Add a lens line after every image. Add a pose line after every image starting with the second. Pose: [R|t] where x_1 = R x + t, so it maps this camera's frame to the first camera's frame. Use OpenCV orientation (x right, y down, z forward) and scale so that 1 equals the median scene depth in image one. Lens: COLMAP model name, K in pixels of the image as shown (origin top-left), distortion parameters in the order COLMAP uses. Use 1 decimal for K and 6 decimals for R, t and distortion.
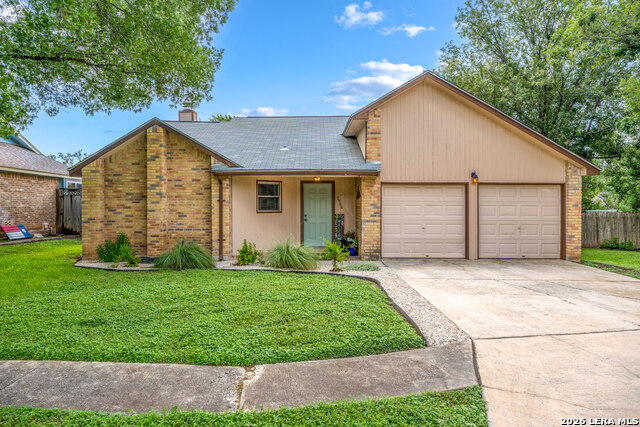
lens RADIAL K [[425.7, 0, 321.9], [0, 425.7, 211.4], [0, 0, 1]] dist [-0.005740, -0.000173]
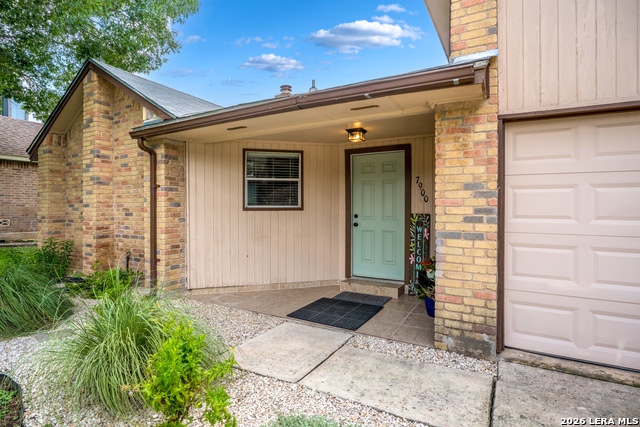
lens RADIAL K [[333.3, 0, 319.2], [0, 333.3, 210.4], [0, 0, 1]] dist [-0.017315, 0.004383]
pose [[0.861629, 0.004469, -0.507518, 0.149568], [-0.005848, 0.999982, -0.001122, 0.004265], [0.507504, 0.003934, 0.861640, 0.722783]]
